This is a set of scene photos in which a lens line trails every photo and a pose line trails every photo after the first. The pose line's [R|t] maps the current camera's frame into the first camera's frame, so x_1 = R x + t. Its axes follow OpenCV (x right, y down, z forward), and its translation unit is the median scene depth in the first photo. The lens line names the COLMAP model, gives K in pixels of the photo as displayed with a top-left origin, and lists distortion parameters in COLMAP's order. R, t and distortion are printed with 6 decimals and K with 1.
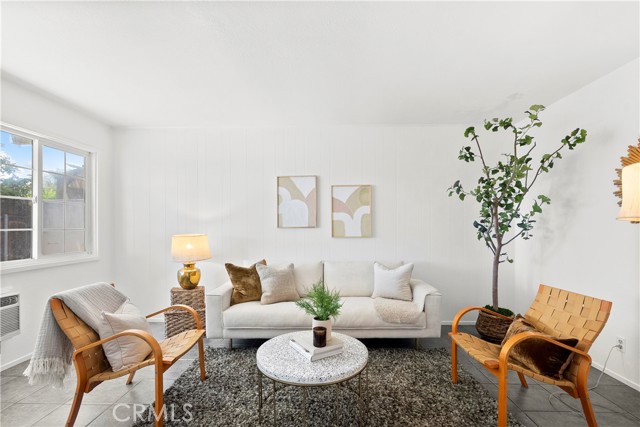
lens RADIAL K [[293.0, 0, 322.7], [0, 293.0, 225.0], [0, 0, 1]] dist [-0.020922, -0.000190]
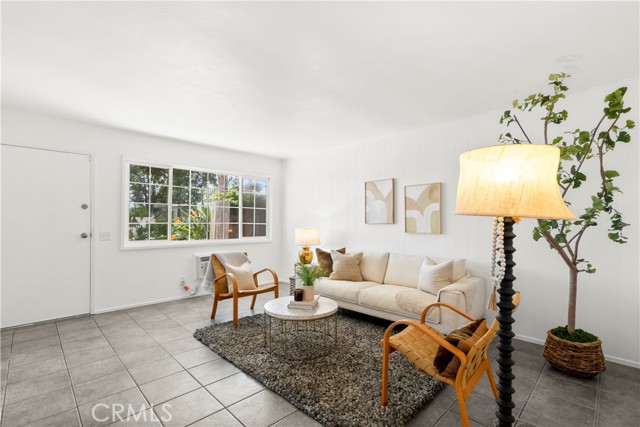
lens RADIAL K [[293.0, 0, 324.3], [0, 293.0, 217.5], [0, 0, 1]] dist [-0.020922, -0.000190]
pose [[0.721476, -0.005605, -0.692417, 0.577180], [-0.001391, 0.999953, -0.009543, -0.004302], [0.692438, 0.007849, 0.721435, -0.010133]]
